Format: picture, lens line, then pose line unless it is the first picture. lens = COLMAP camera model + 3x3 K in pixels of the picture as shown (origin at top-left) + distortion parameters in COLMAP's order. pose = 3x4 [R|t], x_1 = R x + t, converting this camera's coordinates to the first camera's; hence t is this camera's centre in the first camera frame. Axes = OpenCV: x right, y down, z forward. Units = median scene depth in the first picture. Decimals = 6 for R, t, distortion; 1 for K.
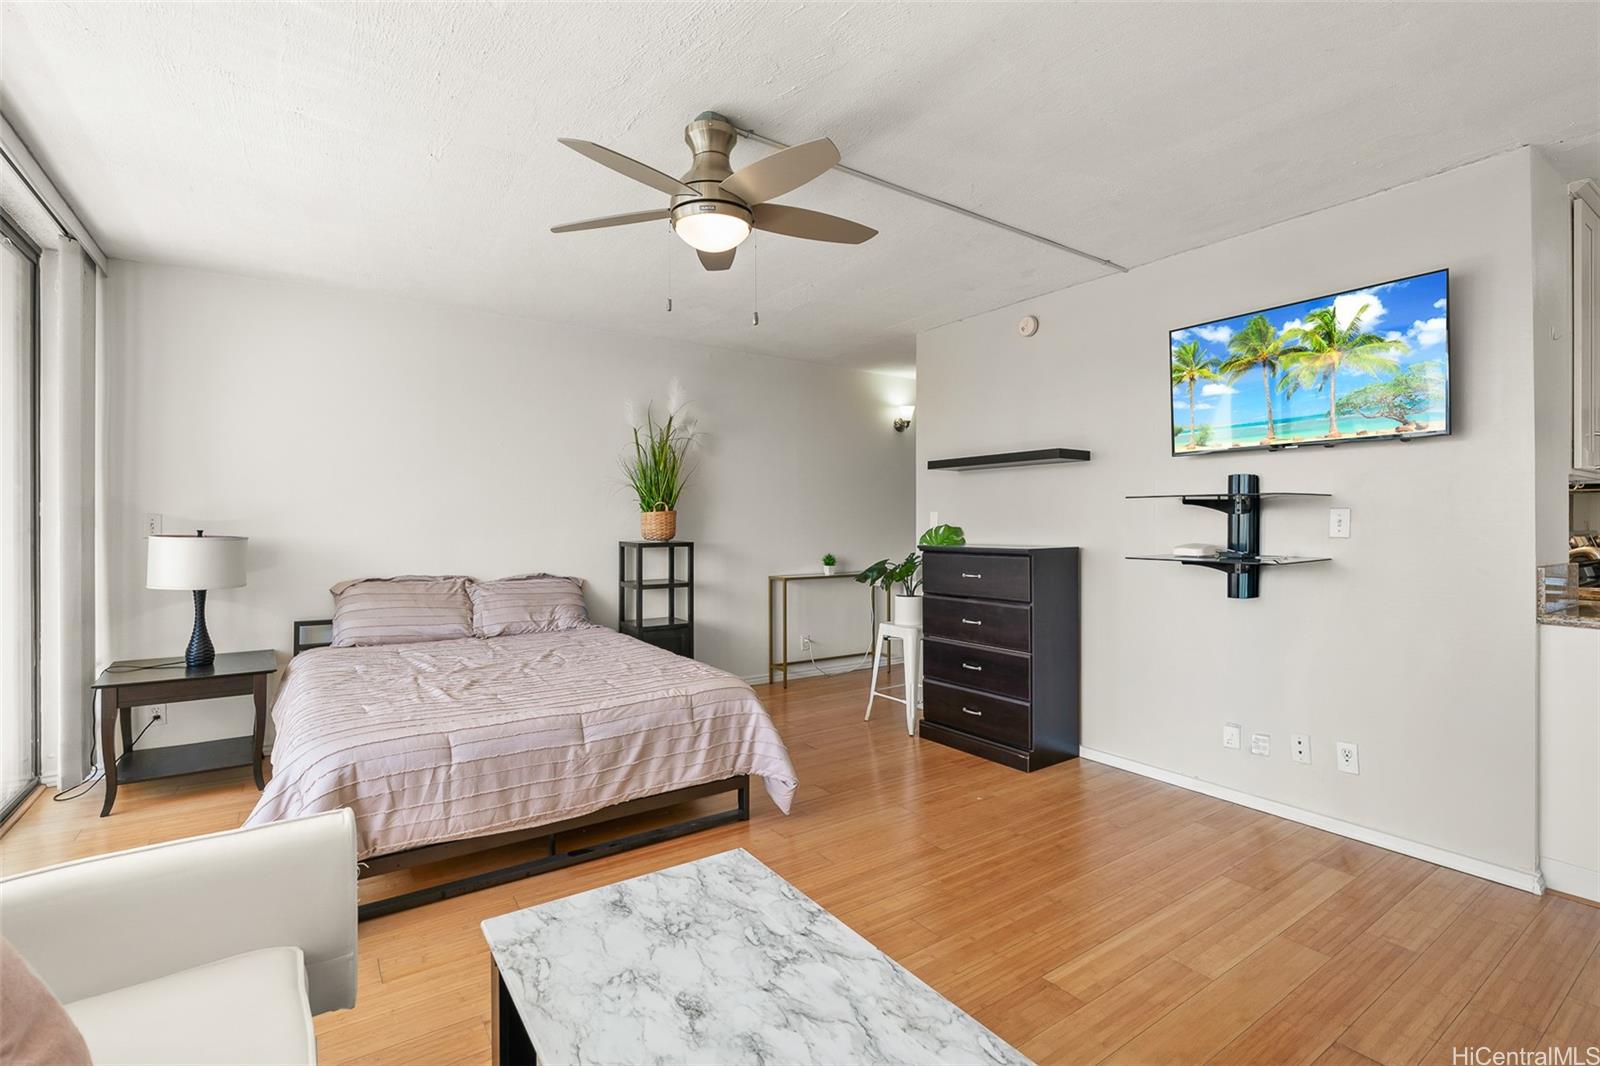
lens RADIAL K [[731.7, 0, 817.1], [0, 731.7, 522.6], [0, 0, 1]] dist [-0.001347, 0.000022]
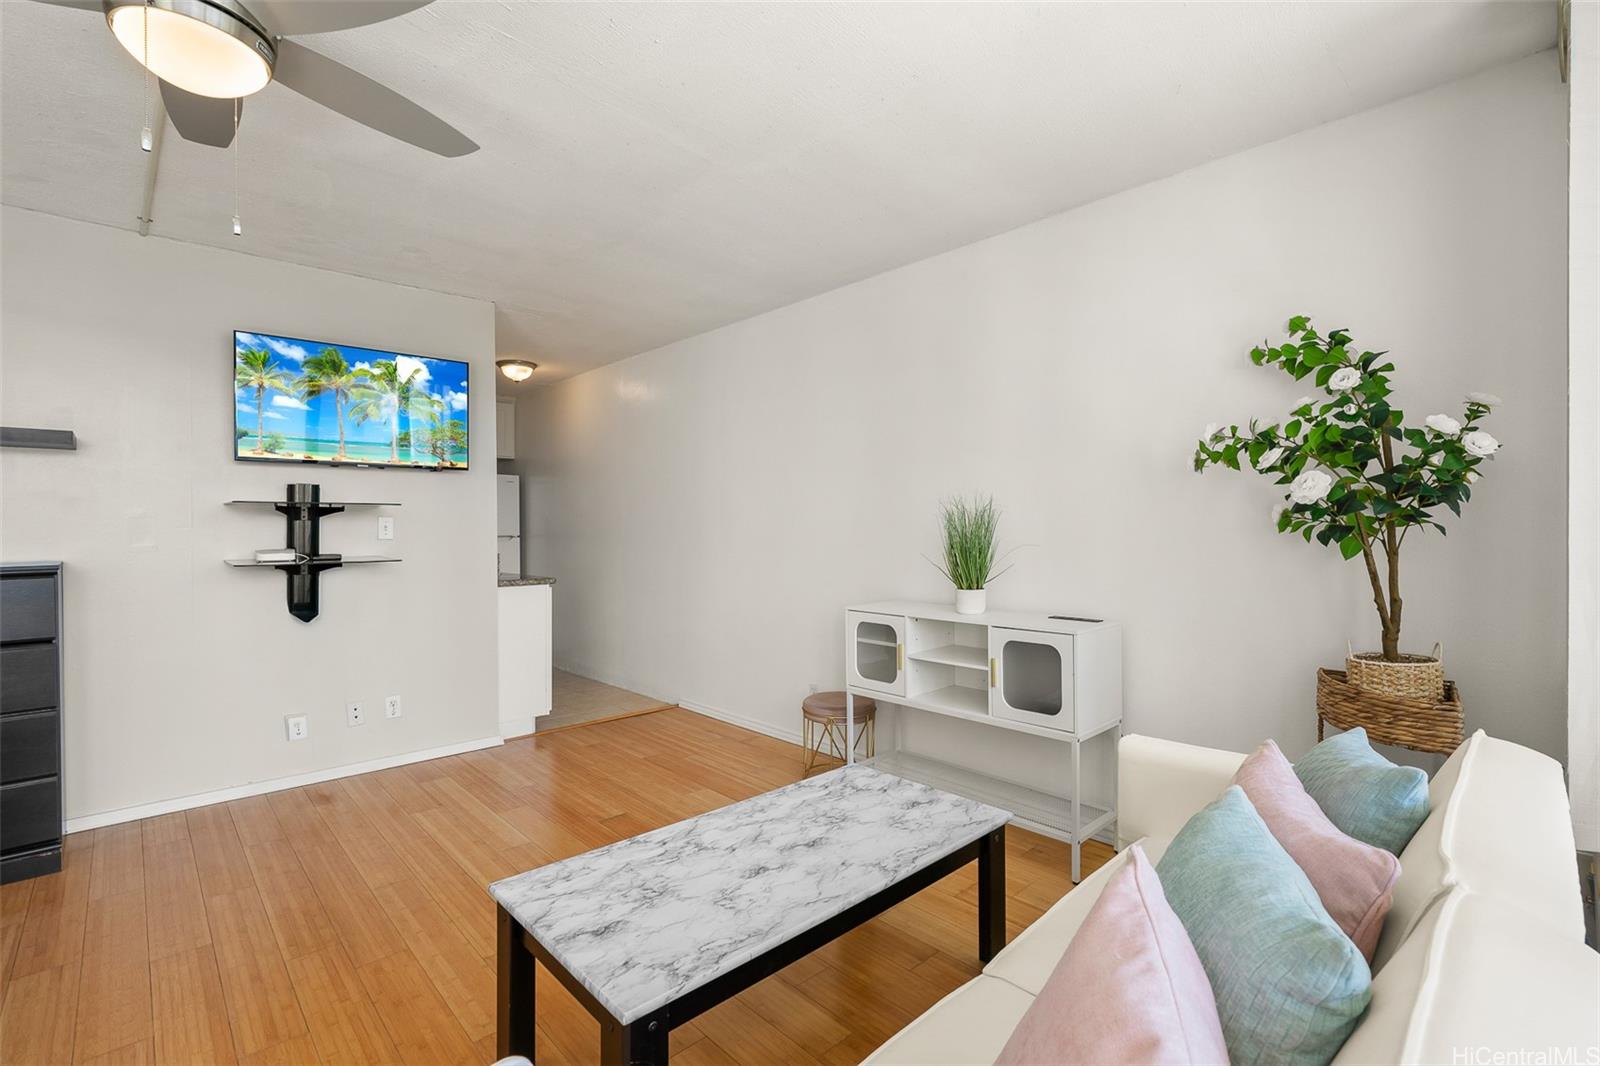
lens RADIAL K [[736.7, 0, 773.7], [0, 736.7, 529.3], [0, 0, 1]] dist [-0.010492, 0.004595]
pose [[-0.121721, -0.002569, 0.992561, -0.711546], [0.005704, 0.999978, 0.003287, 0.002840], [-0.992548, 0.006061, -0.121703, 0.515709]]
